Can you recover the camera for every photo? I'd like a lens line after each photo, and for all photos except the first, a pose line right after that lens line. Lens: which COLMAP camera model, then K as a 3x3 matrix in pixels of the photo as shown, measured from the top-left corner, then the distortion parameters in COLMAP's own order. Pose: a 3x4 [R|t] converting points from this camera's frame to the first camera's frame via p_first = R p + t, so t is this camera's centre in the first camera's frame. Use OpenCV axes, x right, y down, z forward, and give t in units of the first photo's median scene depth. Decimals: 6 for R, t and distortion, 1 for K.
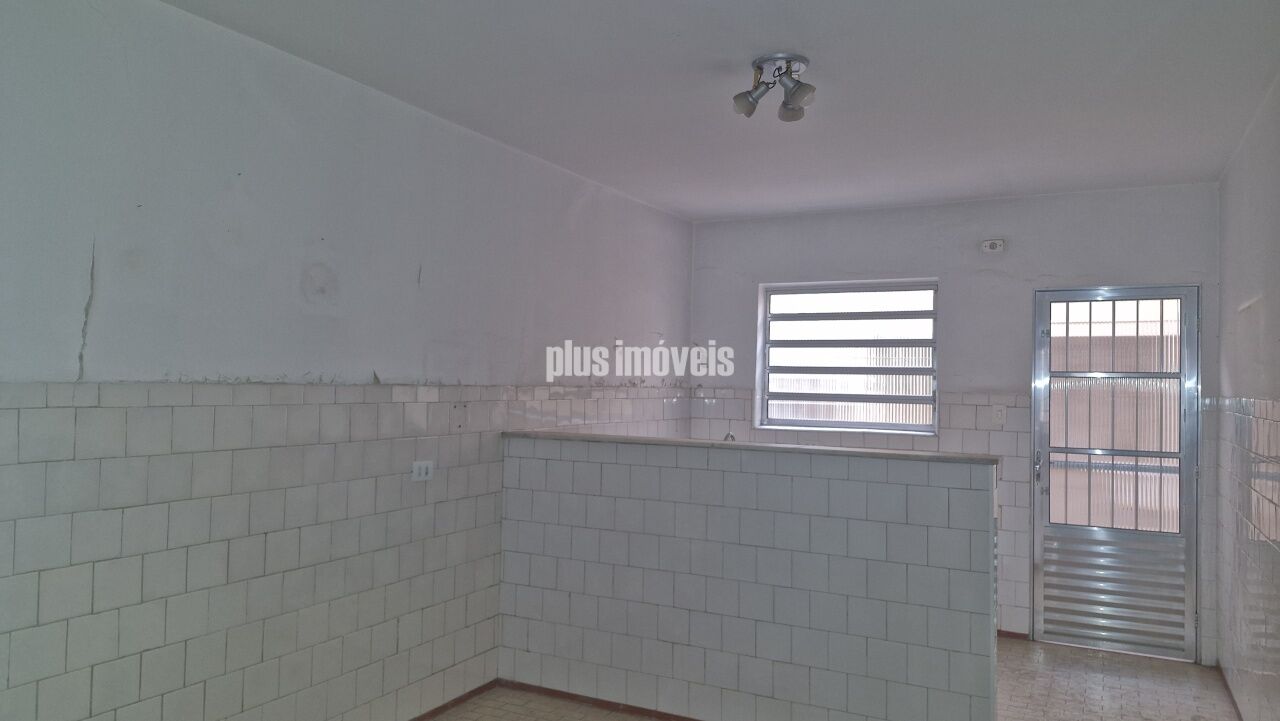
lens RADIAL K [[873.4, 0, 640.4], [0, 873.4, 360.7], [0, 0, 1]] dist [-0.009562, -0.025634]
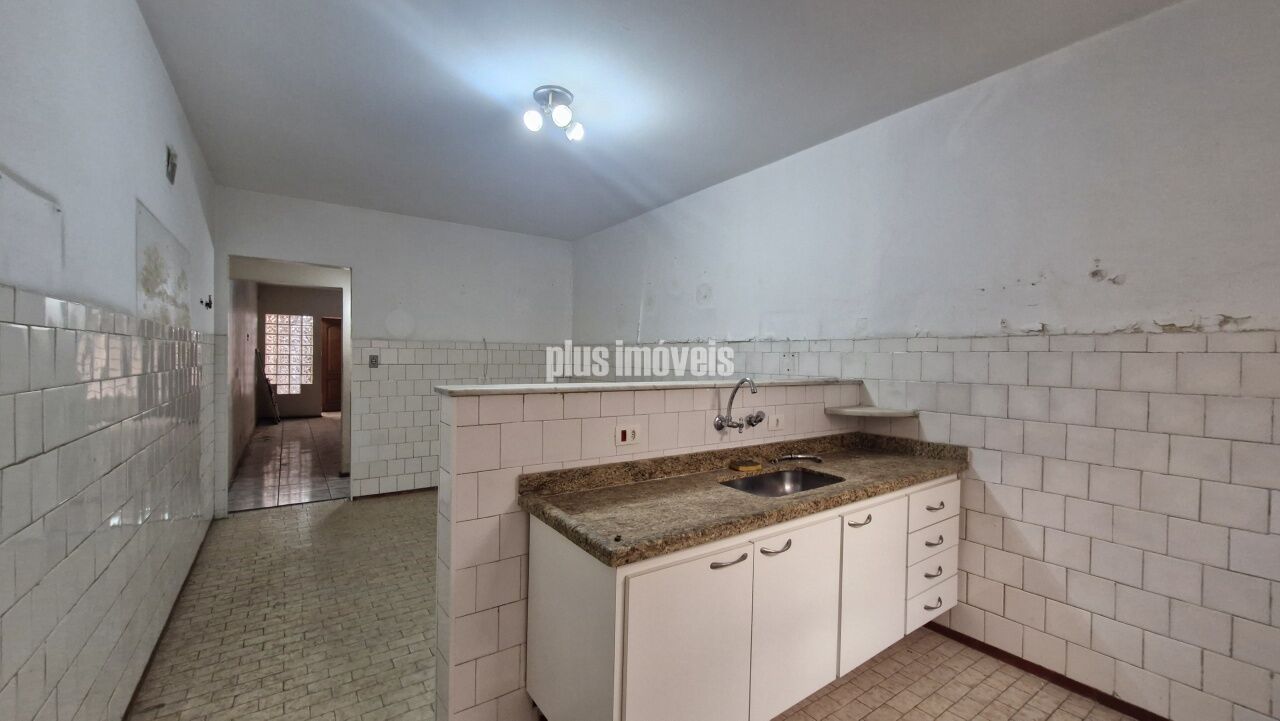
lens RADIAL K [[501.6, 0, 640.6], [0, 501.6, 358.1], [0, 0, 1]] dist [0.001637, 0.000139]
pose [[-0.465289, -0.008987, -0.885113, 0.614073], [0.011556, 0.999802, -0.016227, 0.066401], [0.885083, -0.017779, -0.465093, 1.163904]]
